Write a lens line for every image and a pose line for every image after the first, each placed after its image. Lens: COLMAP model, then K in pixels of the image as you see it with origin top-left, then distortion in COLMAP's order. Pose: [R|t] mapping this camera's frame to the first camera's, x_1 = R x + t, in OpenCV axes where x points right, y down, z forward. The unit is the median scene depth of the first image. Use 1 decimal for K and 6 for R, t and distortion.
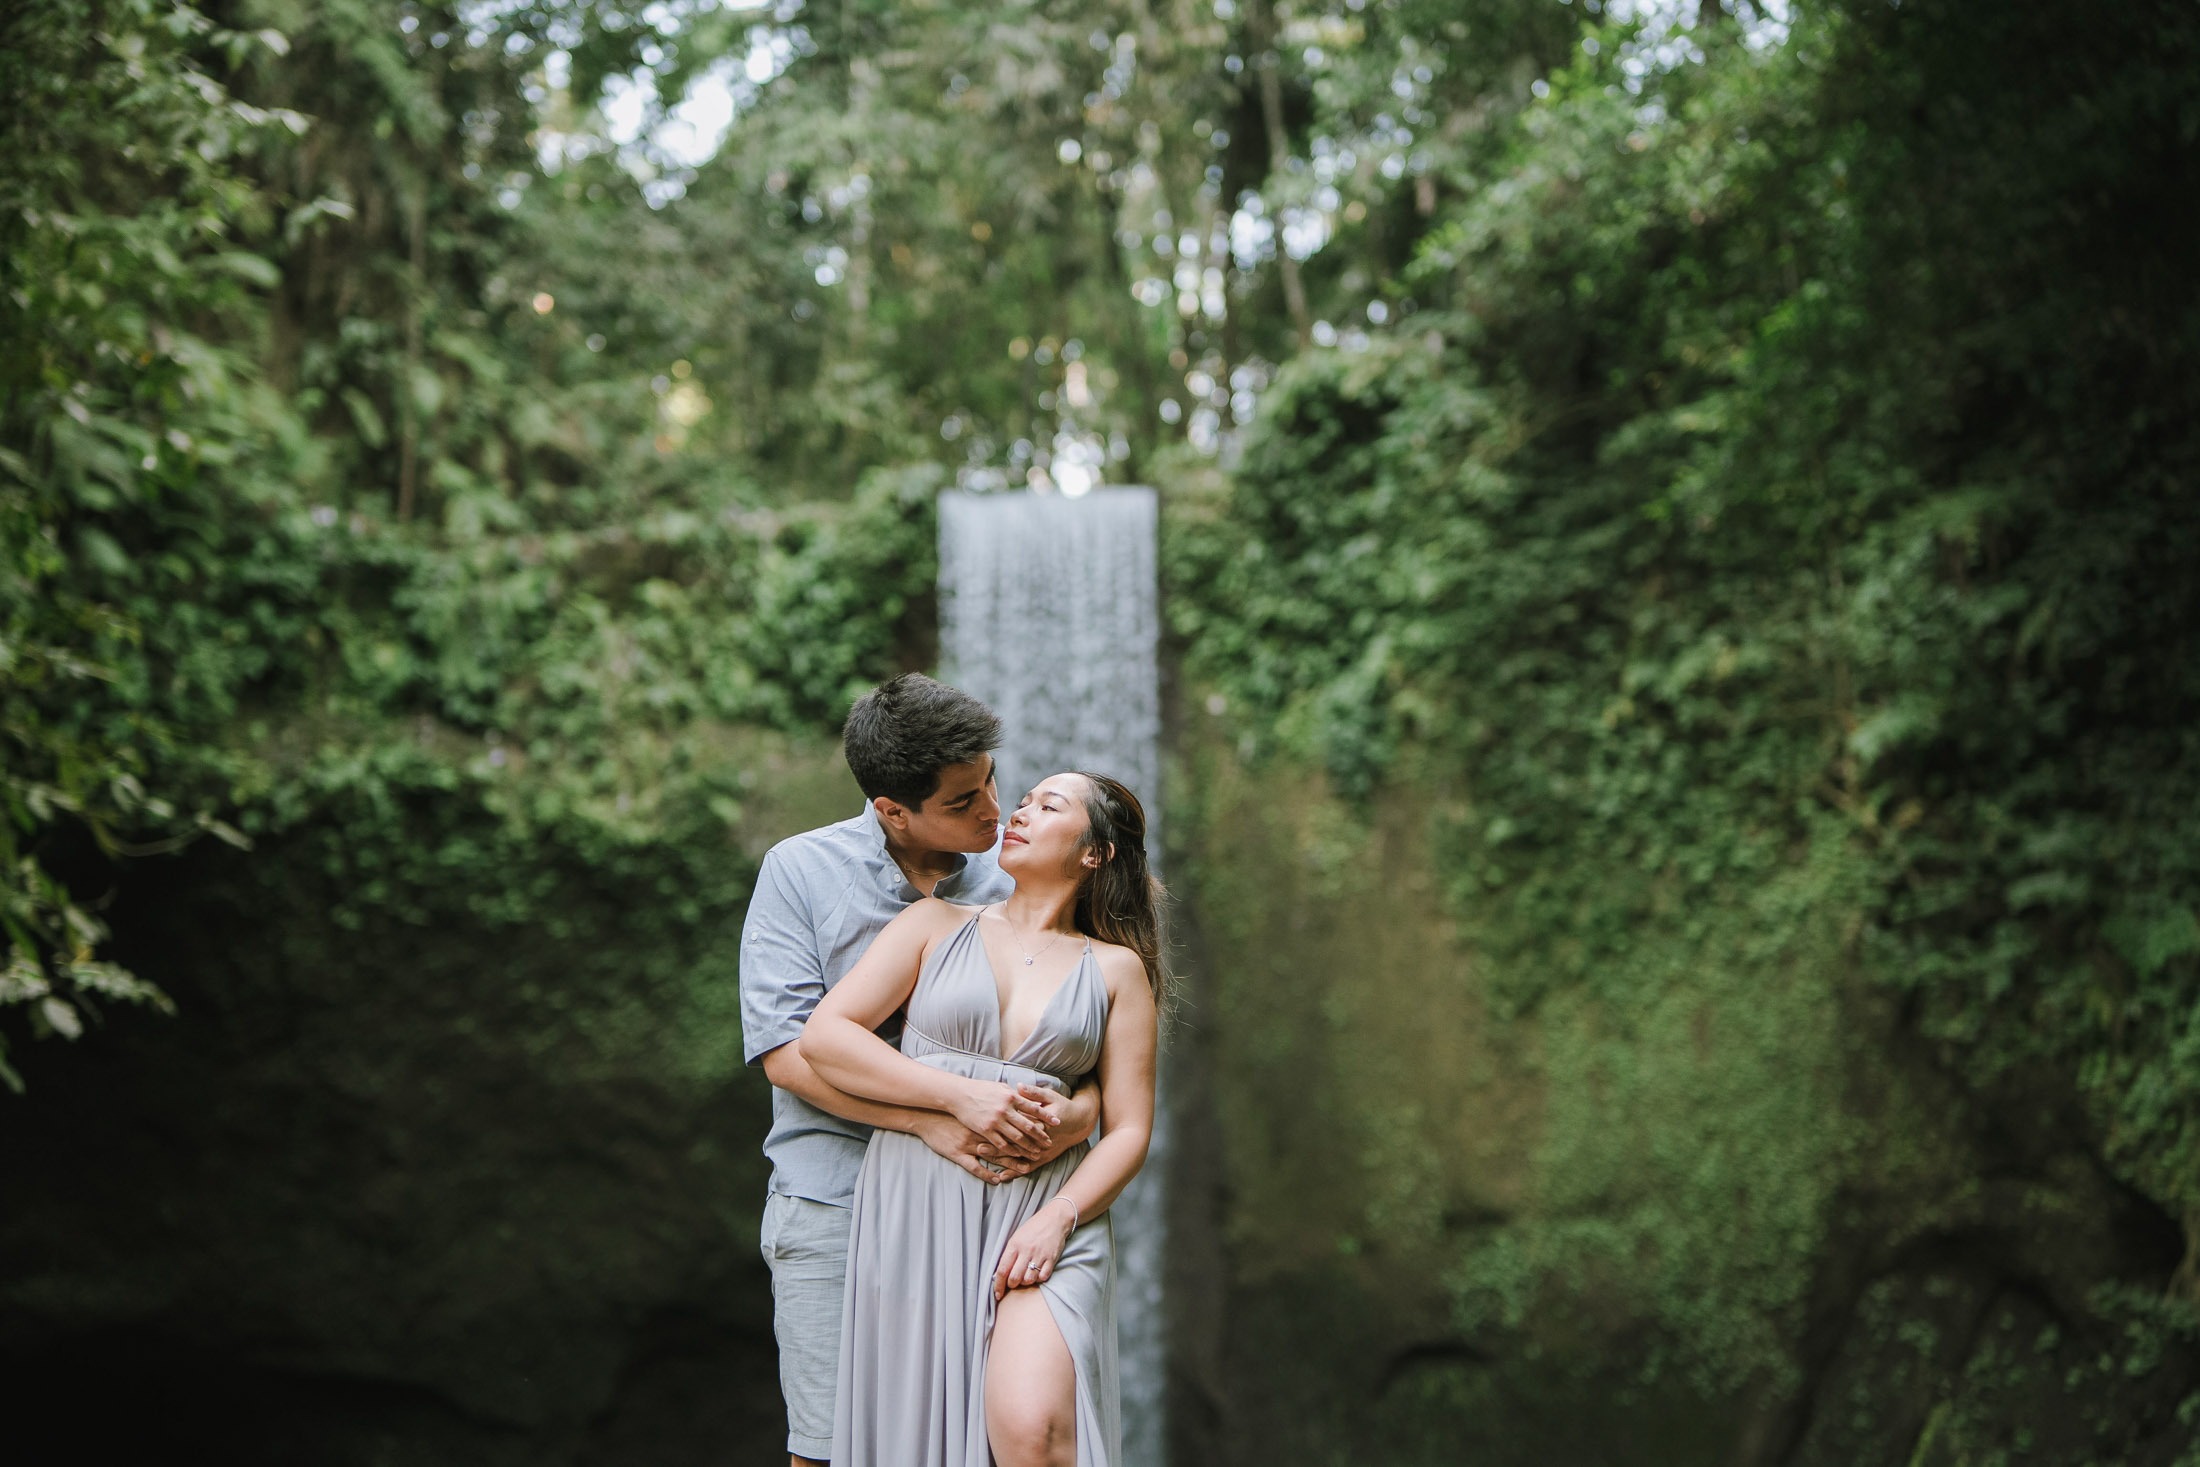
lens RADIAL K [[3108.2, 0, 1088.3], [0, 3108.2, 738.8], [0, 0, 1]] dist [0.075898, 0.000000]
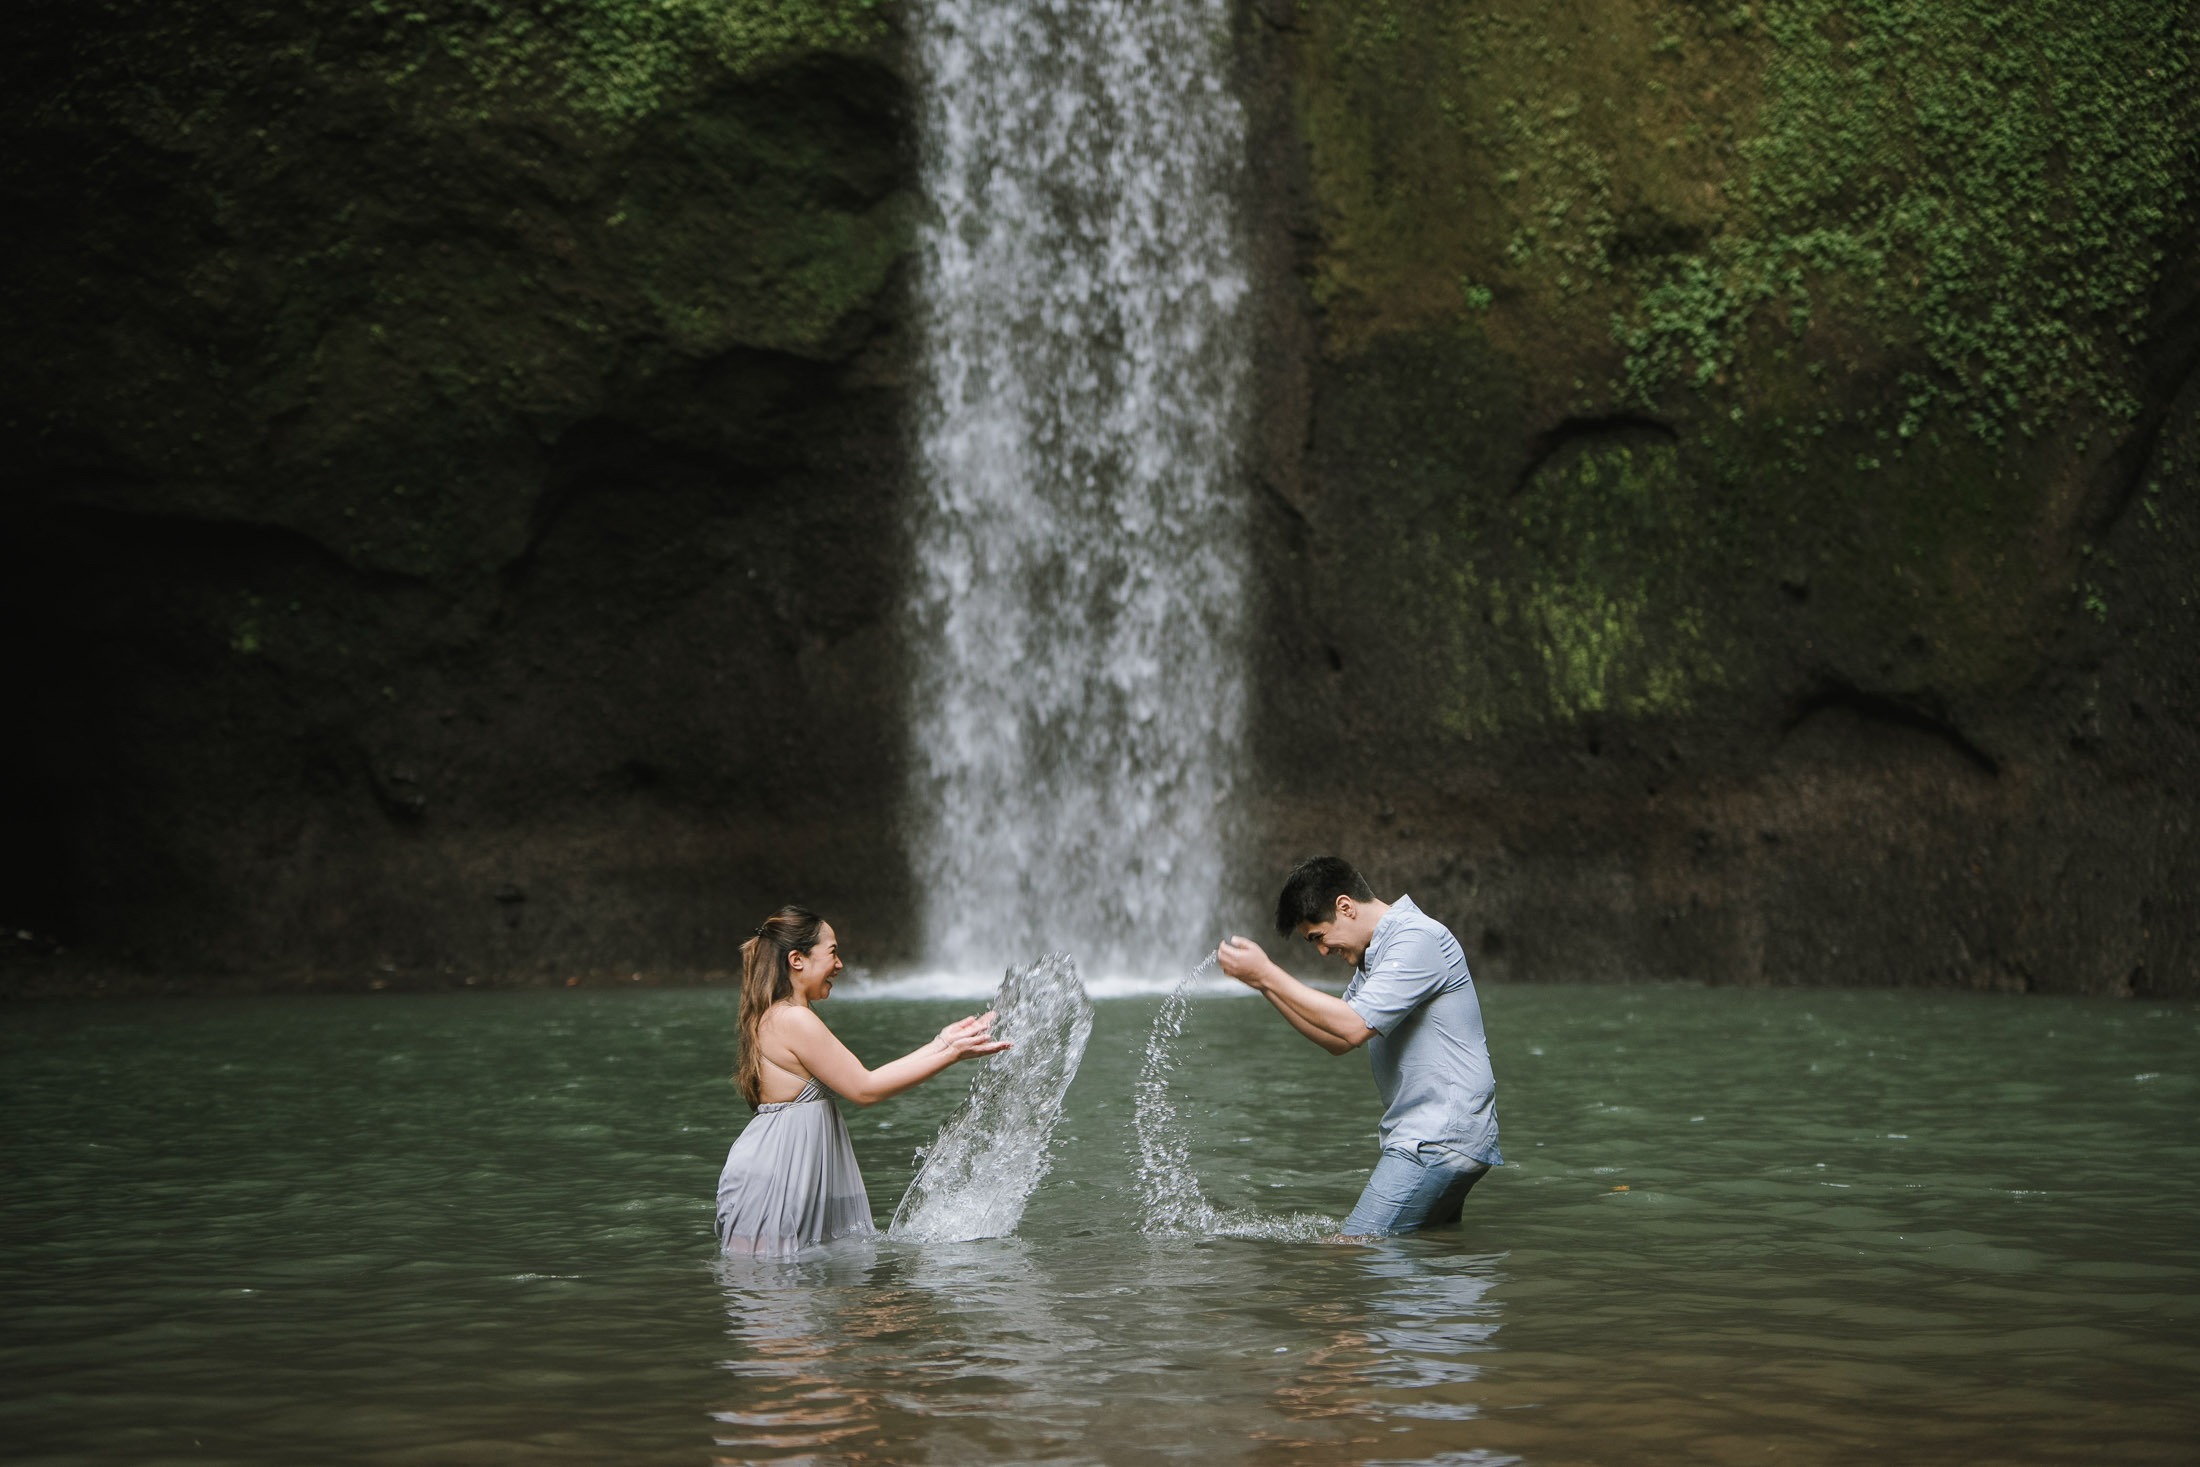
lens RADIAL K [[3108.2, 0, 1095.3], [0, 3108.2, 737.7], [0, 0, 1]] dist [0.075898, 0.000000]
pose [[0.999519, -0.017147, -0.025828, 0.009891], [0.022399, 0.975413, 0.219244, 0.099137], [0.021434, -0.219717, 0.975328, 0.250202]]
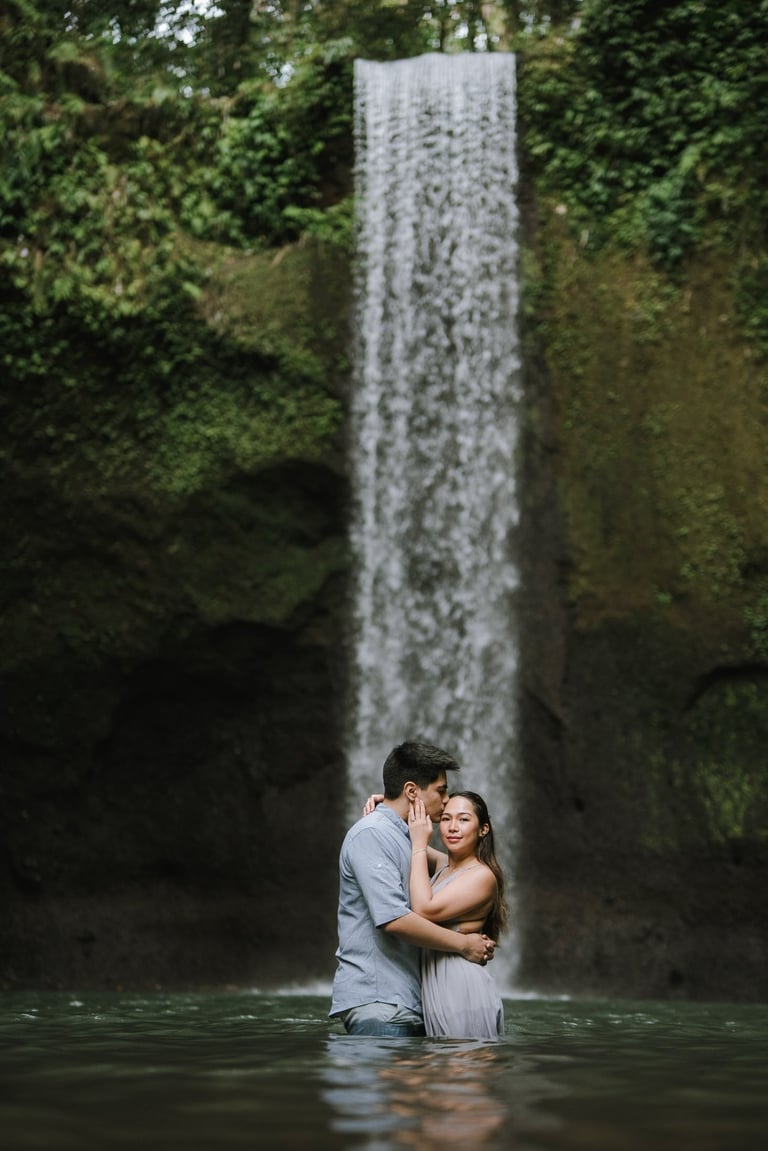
lens RADIAL K [[1626.2, 0, 385.4], [0, 1626.2, 582.4], [0, 0, 1]] dist [0.075898, 0.000000]
pose [[0.999493, 0.009783, -0.030286, -0.011575], [-0.008792, 0.999428, 0.032667, 0.132826], [0.030589, -0.032384, 0.999007, 0.314545]]
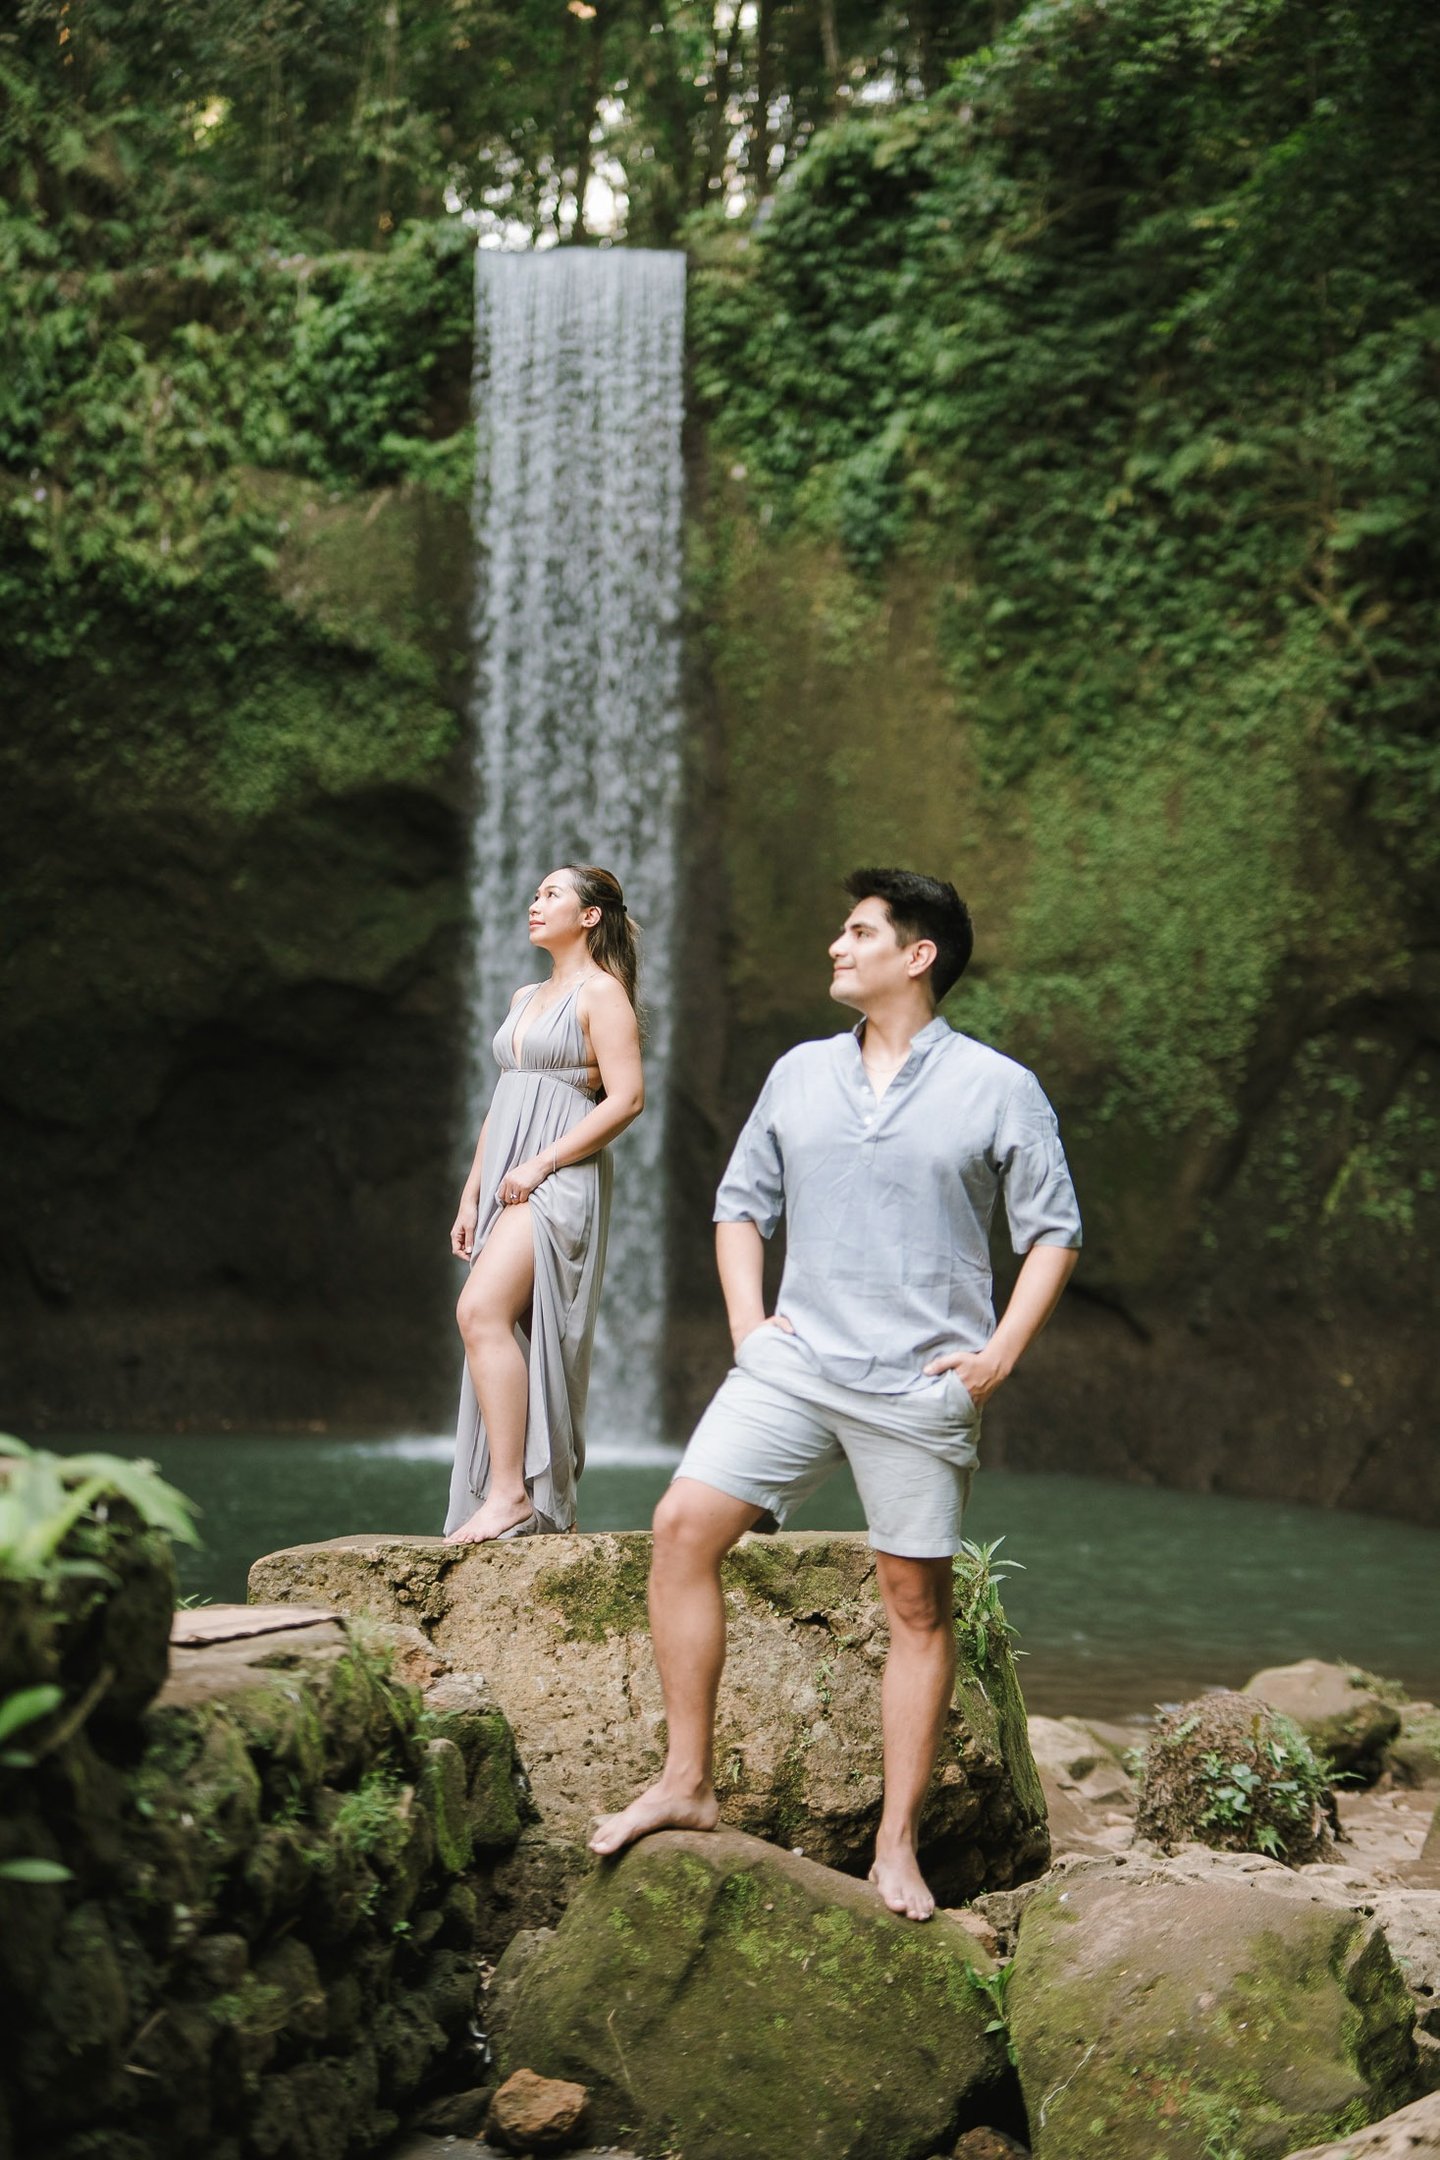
lens RADIAL K [[3051.7, 0, 742.1], [0, 3051.7, 1102.1], [0, 0, 1]] dist [0.075898, 0.000000]
pose [[0.998313, 0.027532, 0.051116, -0.004518], [-0.037607, 0.977395, 0.208049, -0.019260], [-0.044232, -0.209620, 0.976782, -0.048760]]
